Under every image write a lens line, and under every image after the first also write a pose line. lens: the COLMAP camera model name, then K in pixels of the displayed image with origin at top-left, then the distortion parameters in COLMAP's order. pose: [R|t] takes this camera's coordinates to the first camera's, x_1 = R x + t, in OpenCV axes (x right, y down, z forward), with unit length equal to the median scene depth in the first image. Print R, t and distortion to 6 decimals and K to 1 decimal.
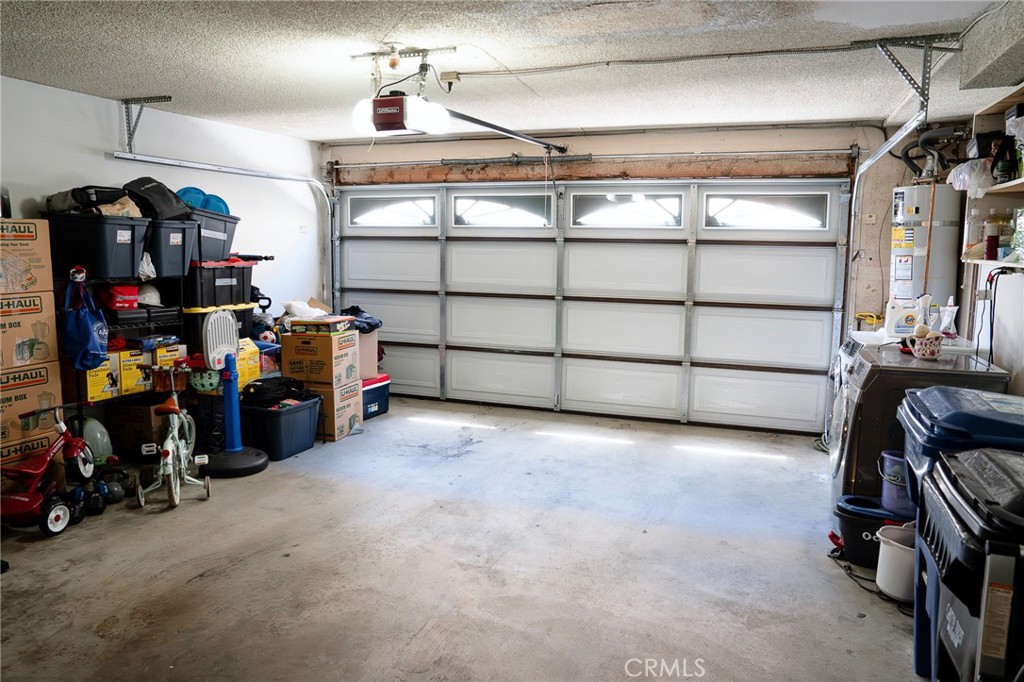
lens RADIAL K [[707.0, 0, 516.9], [0, 707.0, 337.7], [0, 0, 1]] dist [-0.069212, 0.004865]
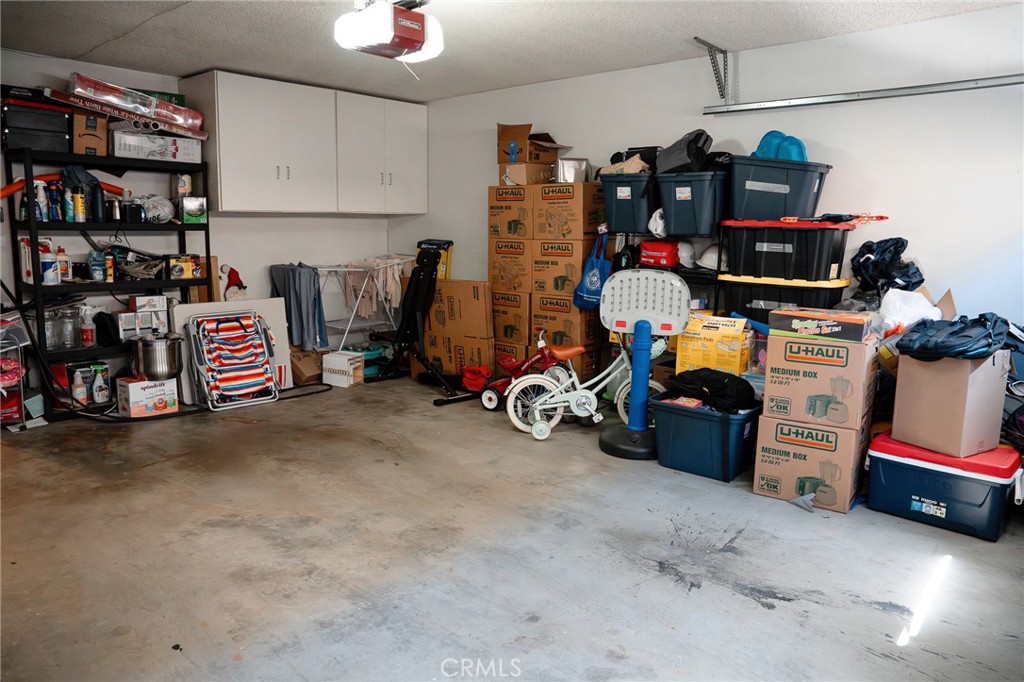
lens RADIAL K [[707.0, 0, 518.7], [0, 707.0, 341.3], [0, 0, 1]] dist [-0.069212, 0.004865]
pose [[-0.355833, 0.128001, -0.925742, 0.508197], [-0.137798, 0.972562, 0.187441, -0.103712], [0.924335, 0.194263, -0.328431, 1.231861]]
